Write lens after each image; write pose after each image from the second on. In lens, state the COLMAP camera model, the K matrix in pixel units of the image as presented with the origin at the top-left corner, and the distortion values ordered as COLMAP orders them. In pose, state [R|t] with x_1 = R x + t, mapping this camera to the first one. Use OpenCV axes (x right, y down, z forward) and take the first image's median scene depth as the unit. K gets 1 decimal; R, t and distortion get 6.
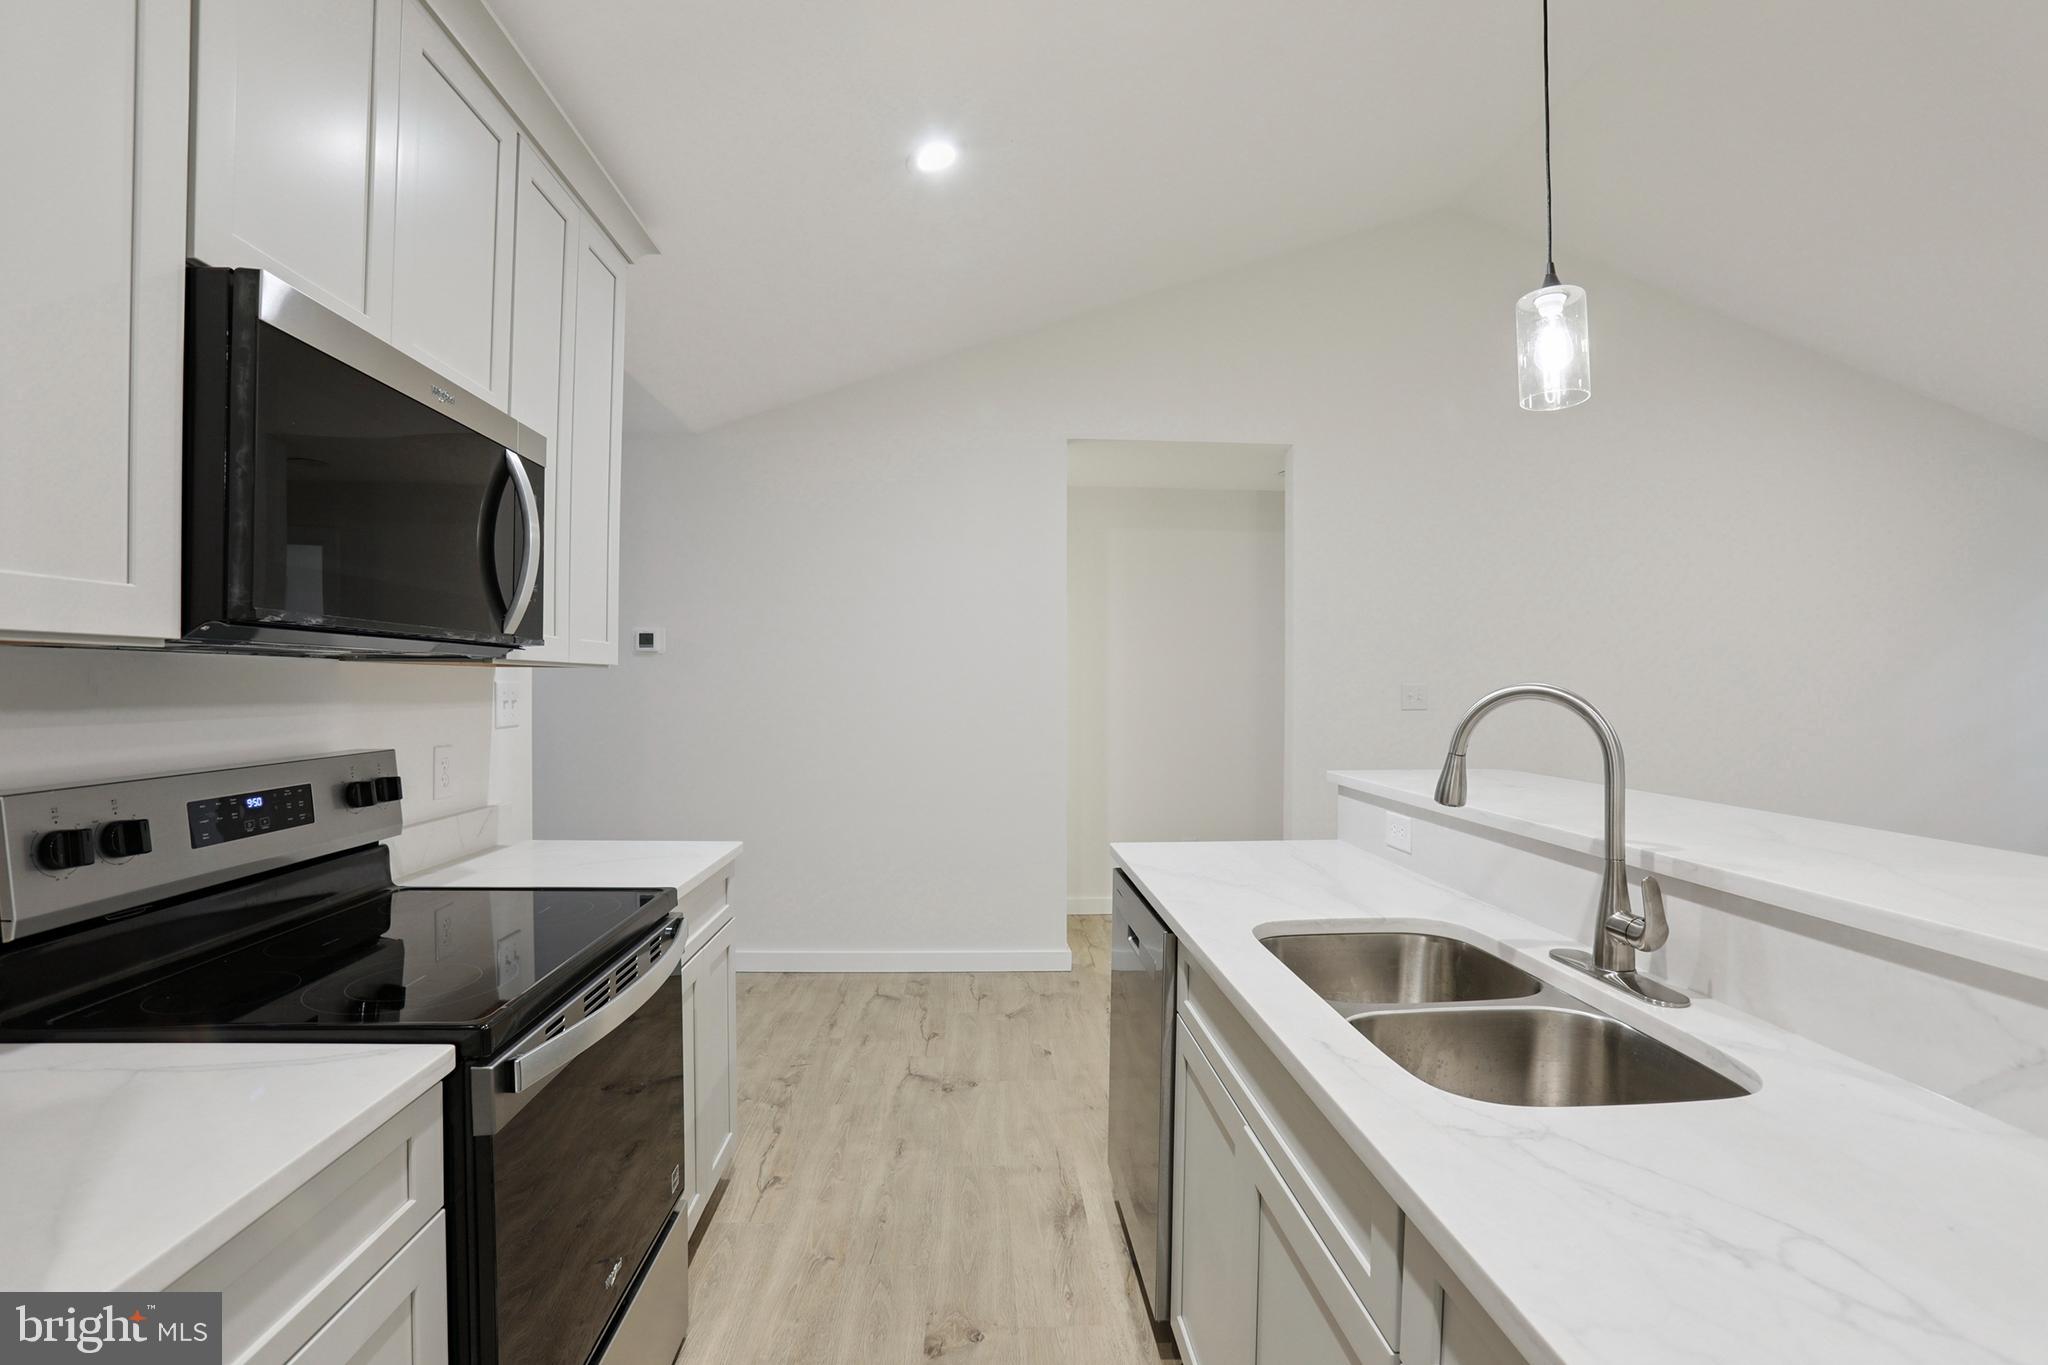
lens RADIAL K [[937.4, 0, 1010.3], [0, 937.4, 680.4], [0, 0, 1]] dist [-0.072082, 0.021419]
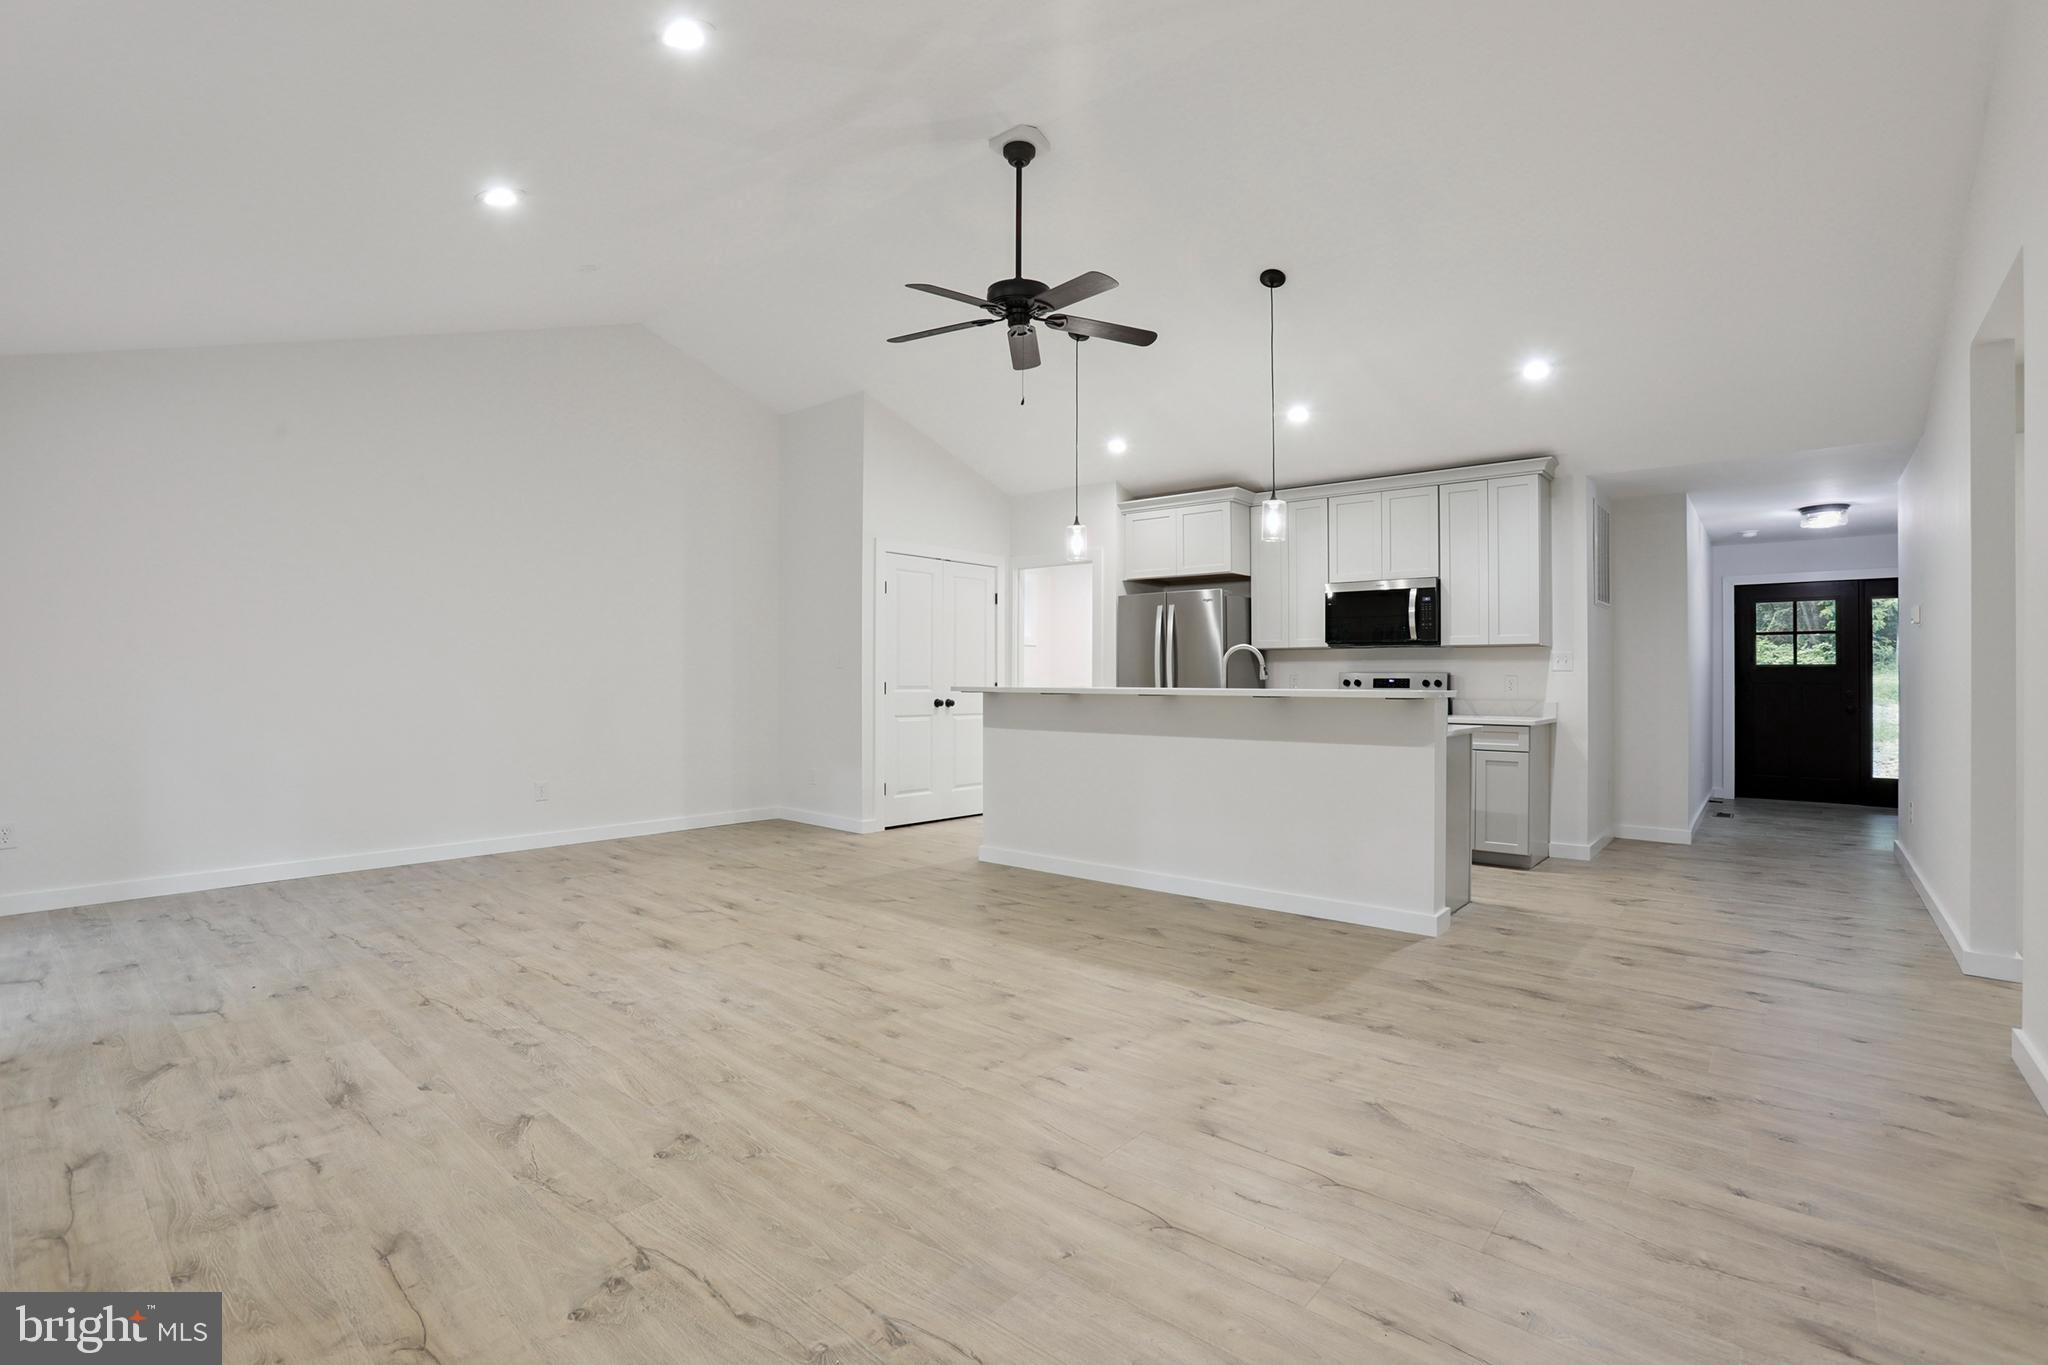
lens RADIAL K [[938.1, 0, 1038.4], [0, 938.1, 665.0], [0, 0, 1]] dist [-0.061095, 0.019952]
pose [[-0.676948, -0.018810, -0.735790, 3.268857], [-0.005571, 0.999776, -0.020433, 0.139158], [0.736010, -0.009733, -0.676901, 2.468387]]
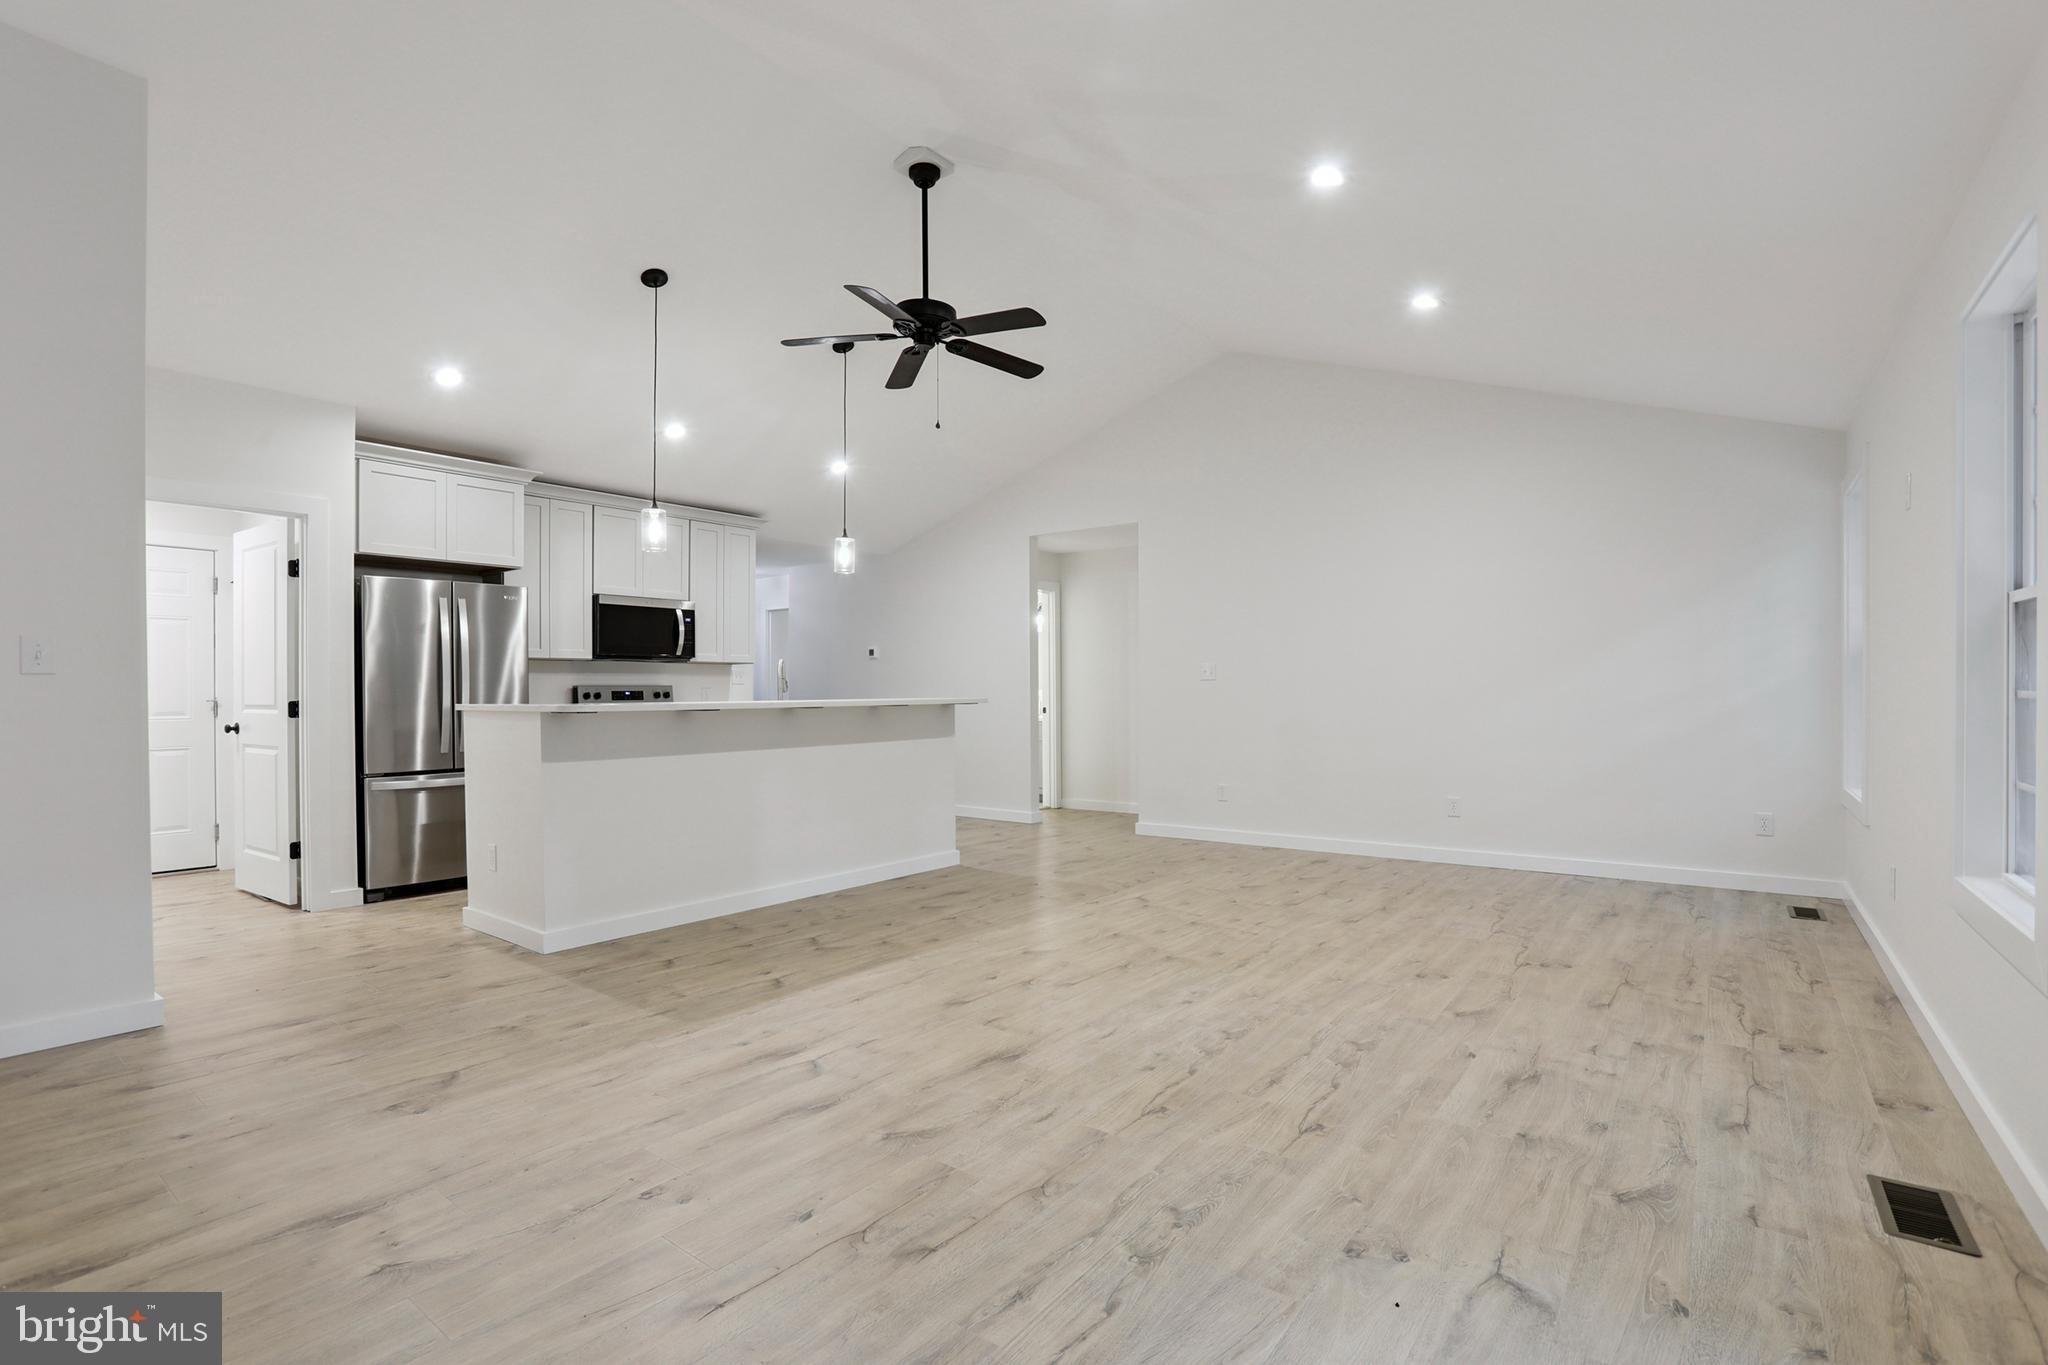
lens RADIAL K [[936.0, 0, 1007.7], [0, 936.0, 693.4], [0, 0, 1]] dist [-0.077592, 0.031152]
pose [[0.754733, -0.006911, -0.655996, 3.303346], [0.012686, 0.999911, 0.004062, 0.122454], [0.655910, -0.011388, 0.754753, -1.157323]]
